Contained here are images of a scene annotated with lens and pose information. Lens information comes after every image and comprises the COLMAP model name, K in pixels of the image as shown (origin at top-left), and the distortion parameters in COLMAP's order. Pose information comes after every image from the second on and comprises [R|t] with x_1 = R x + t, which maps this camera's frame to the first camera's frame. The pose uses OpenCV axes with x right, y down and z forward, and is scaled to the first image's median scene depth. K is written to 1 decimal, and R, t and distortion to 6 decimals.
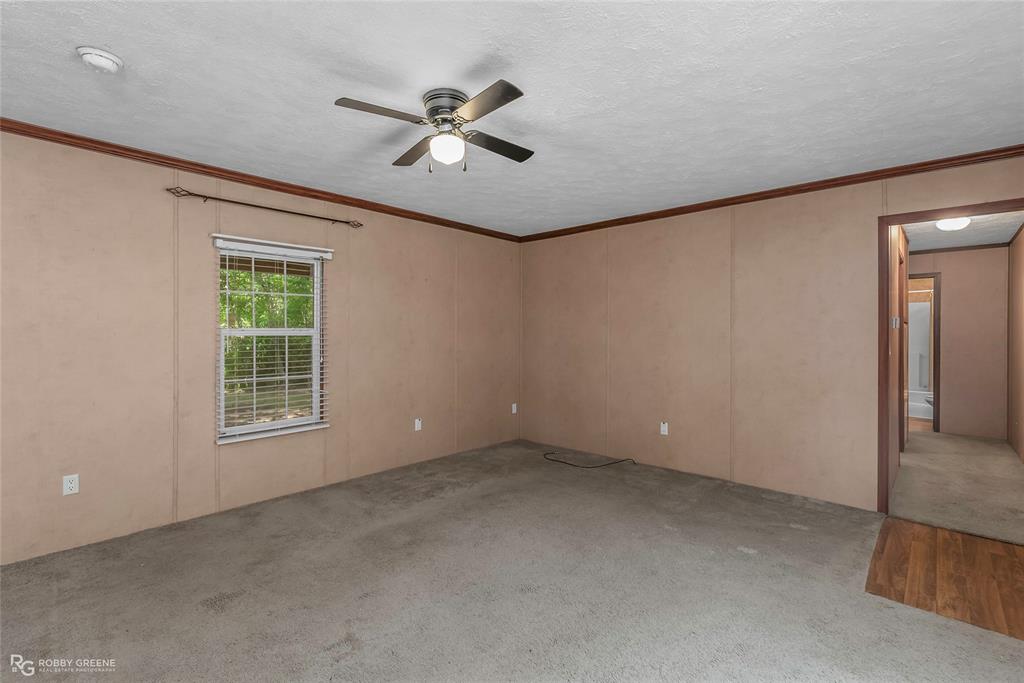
lens RADIAL K [[472.7, 0, 508.6], [0, 472.7, 339.3], [0, 0, 1]] dist [-0.002890, 0.001402]
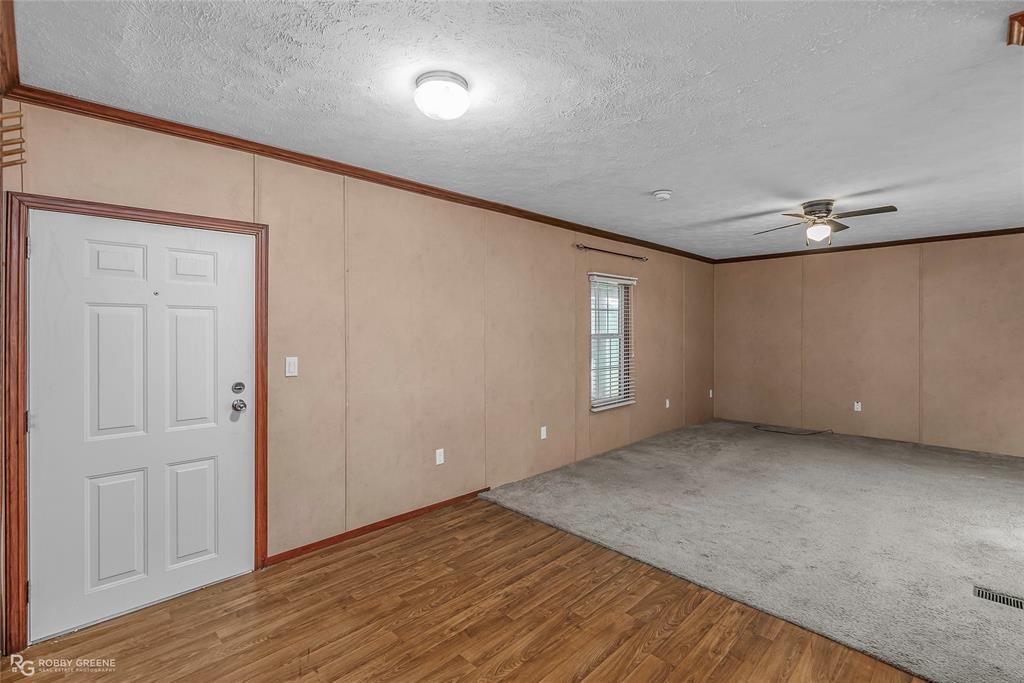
lens RADIAL K [[472.7, 0, 517.2], [0, 472.7, 338.3], [0, 0, 1]] dist [-0.002890, 0.001402]
pose [[0.999157, -0.002531, -0.040965, -0.788506], [0.002756, 0.999982, 0.005419, -0.020919], [0.040950, -0.005527, 0.999146, -0.514942]]
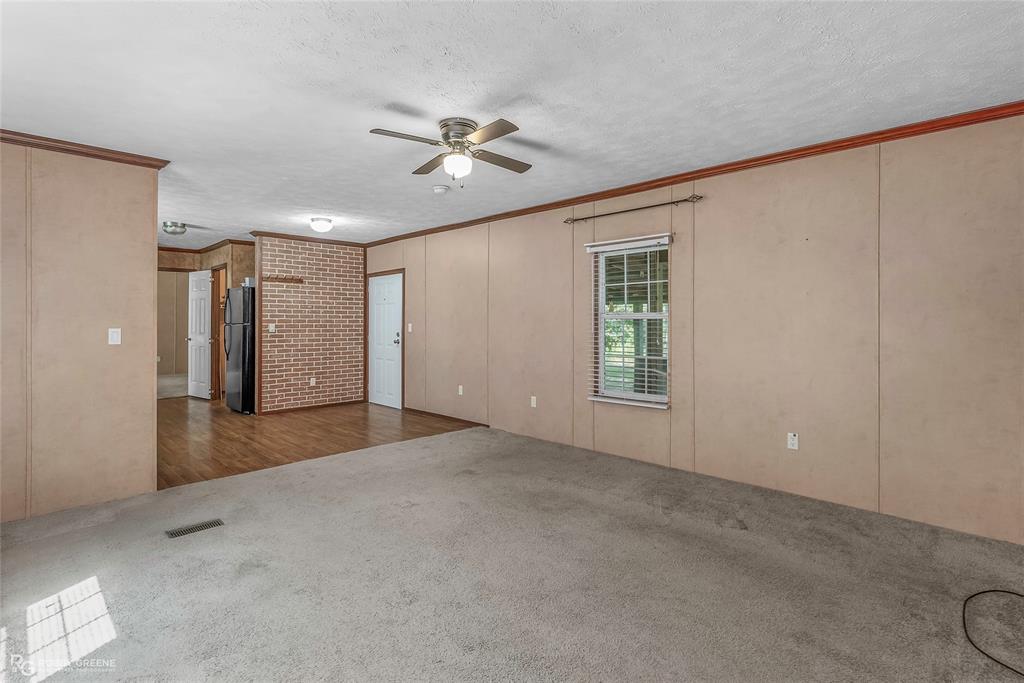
lens RADIAL K [[489.7, 0, 514.6], [0, 489.7, 336.3], [0, 0, 1]] dist [-0.004116, -0.000041]
pose [[-0.022538, 0.038967, -0.998986, 0.773134], [-0.005060, 0.999223, 0.039090, -0.012531], [0.999733, 0.005936, -0.022323, 0.802279]]
